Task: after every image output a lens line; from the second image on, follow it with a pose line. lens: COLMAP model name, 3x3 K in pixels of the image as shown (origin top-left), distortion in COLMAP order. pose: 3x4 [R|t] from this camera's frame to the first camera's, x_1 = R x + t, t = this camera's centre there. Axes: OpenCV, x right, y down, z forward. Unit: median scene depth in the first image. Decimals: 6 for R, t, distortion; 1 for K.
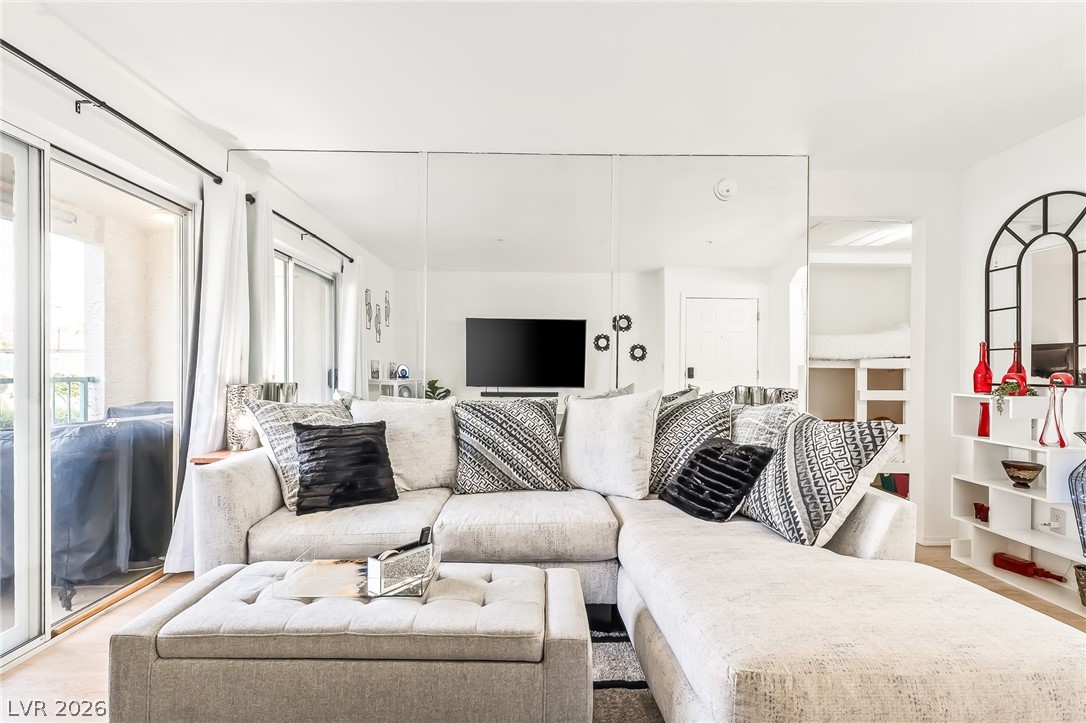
lens RADIAL K [[522.5, 0, 535.2], [0, 522.5, 372.9], [0, 0, 1]] dist [0.001369, -0.000247]
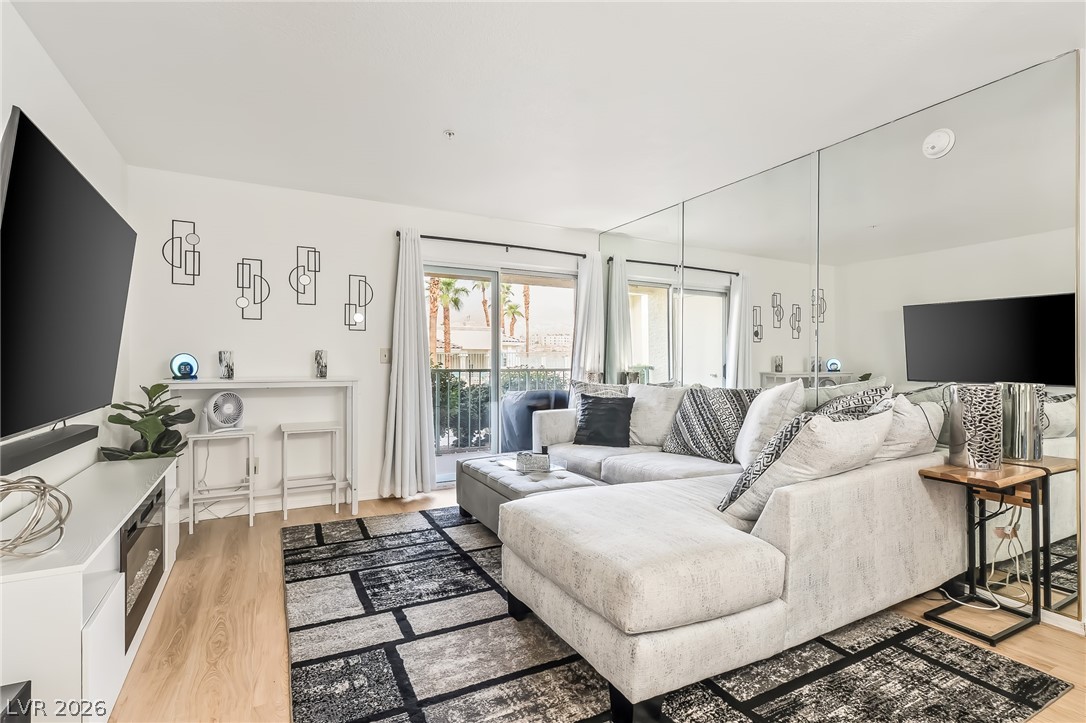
lens RADIAL K [[513.6, 0, 543.0], [0, 513.6, 361.5], [0, 0, 1]] dist [0.003174, -0.000709]
pose [[0.467113, -0.007619, -0.884165, 0.906701], [-0.002805, 0.999945, -0.010099, 0.004801], [0.884193, 0.007198, 0.467066, 0.070075]]
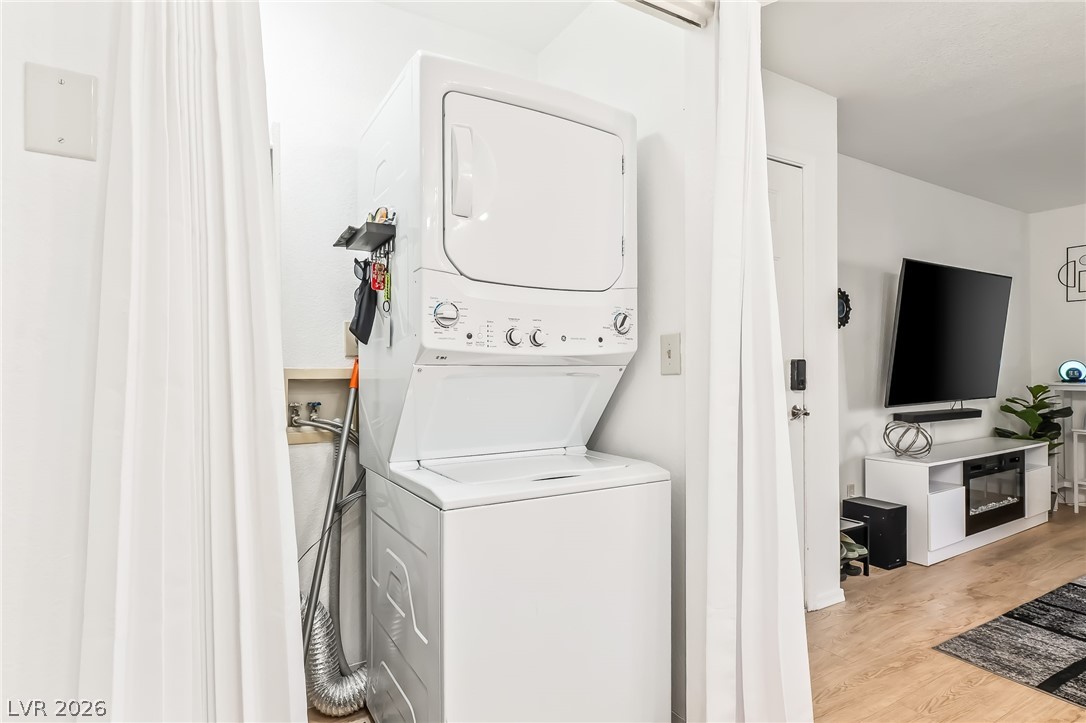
lens RADIAL K [[570.4, 0, 541.4], [0, 570.4, 370.0], [0, 0, 1]] dist [0.001897, 0.000820]
pose [[-0.859016, -0.001979, -0.511945, 1.543337], [-0.003868, 0.999989, 0.002624, 0.003627], [0.511934, 0.004234, -0.859014, 0.509064]]
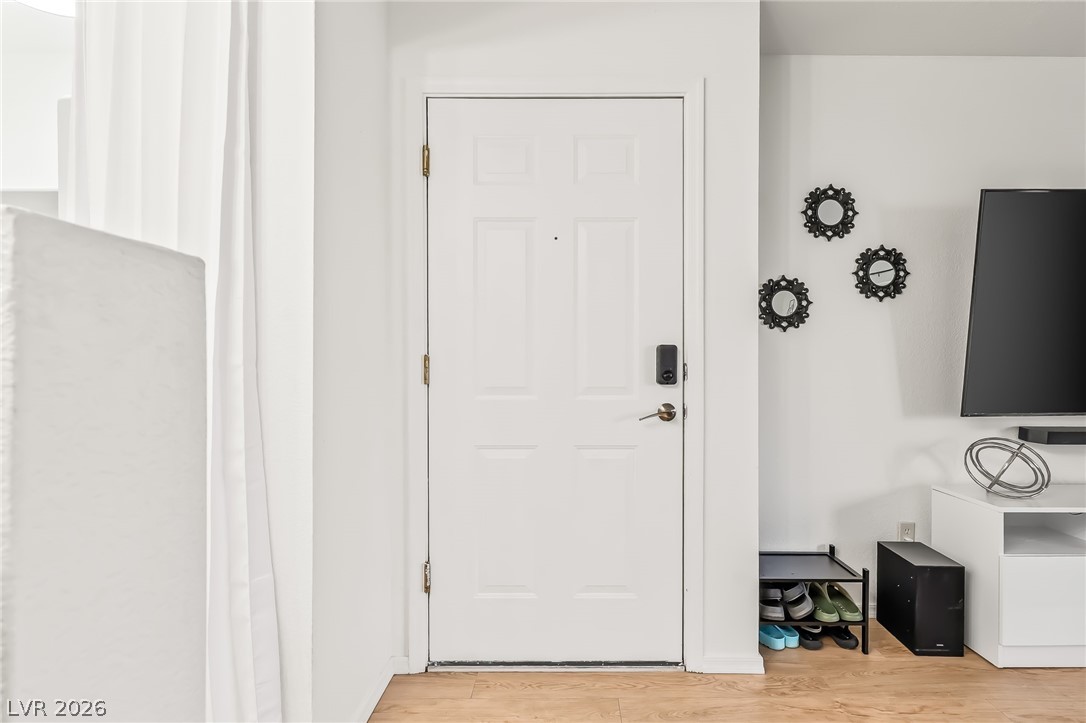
lens RADIAL K [[528.9, 0, 567.6], [0, 528.9, 365.0], [0, 0, 1]] dist [-0.000116, -0.000484]
pose [[-0.999969, -0.007807, -0.001041, 0.831494], [-0.007820, 0.999879, 0.013475, 0.004815], [0.000935, 0.013483, -0.999909, 0.596851]]
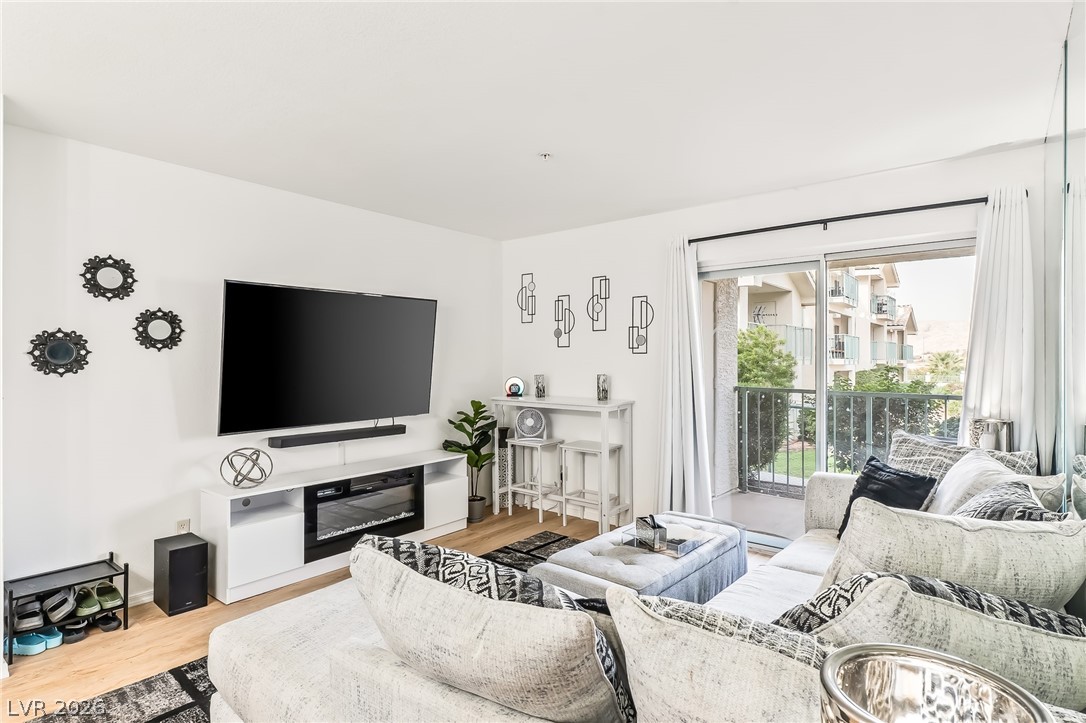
lens RADIAL K [[563.7, 0, 543.0], [0, 563.7, 361.5], [0, 0, 1]] dist [0.003795, 0.001715]
pose [[-0.635655, -0.005531, -0.771954, 0.726514], [-0.009421, 0.999955, 0.000594, -0.075248], [0.771916, 0.007650, -0.635679, 1.085366]]
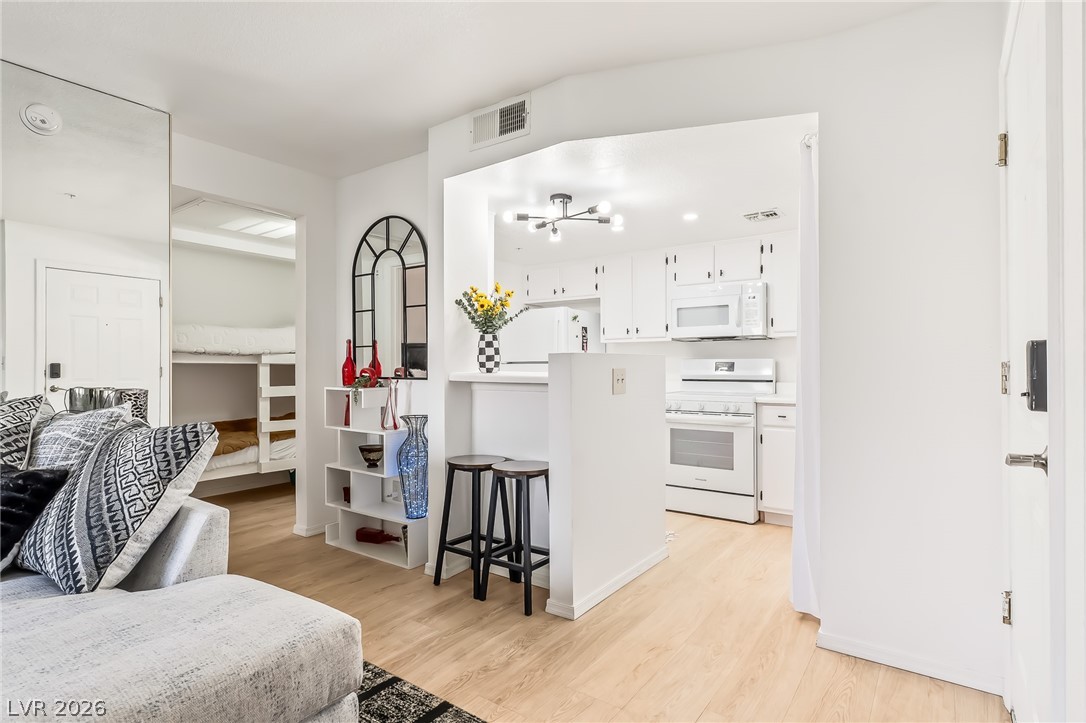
lens RADIAL K [[558.2, 0, 543.0], [0, 558.2, 365.5], [0, 0, 1]] dist [0.000781, 0.000405]
pose [[0.591514, -0.005345, 0.806277, 0.170608], [0.010335, 0.999946, -0.000953, 0.000820], [-0.806229, 0.008896, 0.591537, -0.026180]]
